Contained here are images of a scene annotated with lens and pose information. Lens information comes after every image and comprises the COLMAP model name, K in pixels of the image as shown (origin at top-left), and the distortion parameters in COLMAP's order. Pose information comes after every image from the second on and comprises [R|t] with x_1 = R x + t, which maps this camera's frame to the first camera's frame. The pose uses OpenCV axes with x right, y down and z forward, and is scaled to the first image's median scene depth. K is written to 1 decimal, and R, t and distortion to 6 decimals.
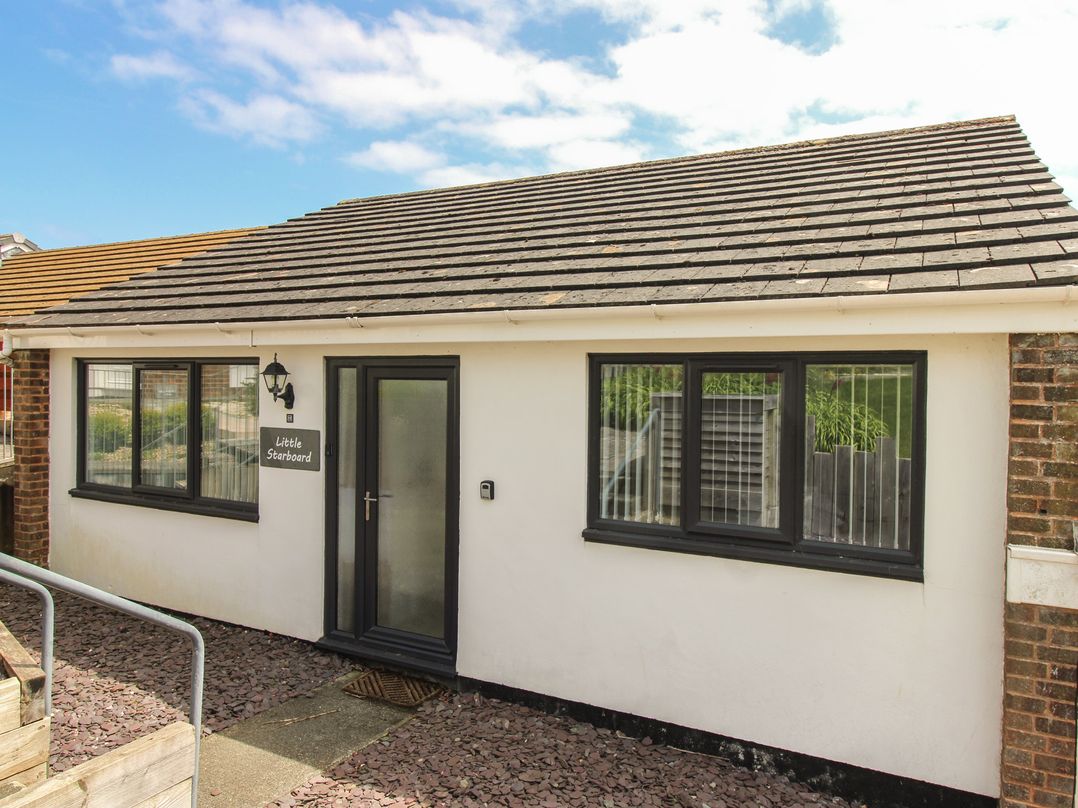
lens RADIAL K [[672.2, 0, 539.0], [0, 672.2, 394.3], [0, 0, 1]] dist [-0.006101, -0.000749]
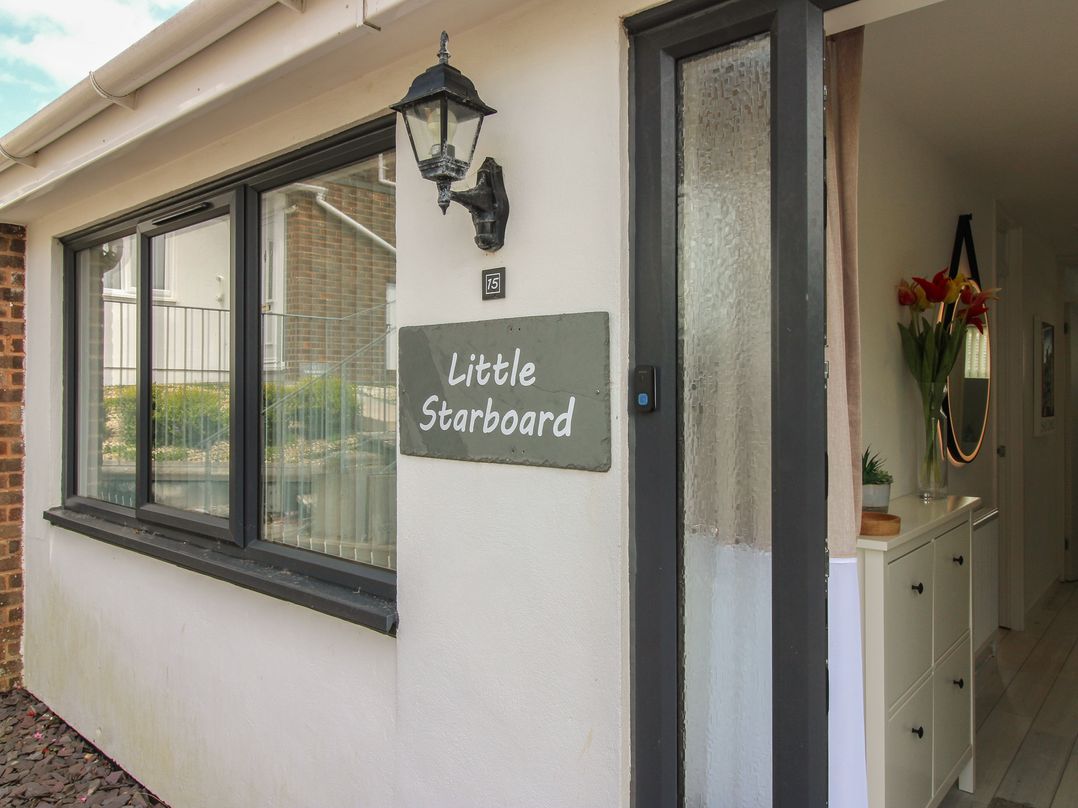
lens RADIAL K [[774.4, 0, 535.9], [0, 774.4, 401.4], [0, 0, 1]] dist [-0.009193, -0.000674]
pose [[0.966708, -0.007484, -0.255771, -0.264854], [0.006214, 0.999964, -0.005775, 0.084932], [0.255805, 0.003993, 0.966720, 0.675046]]
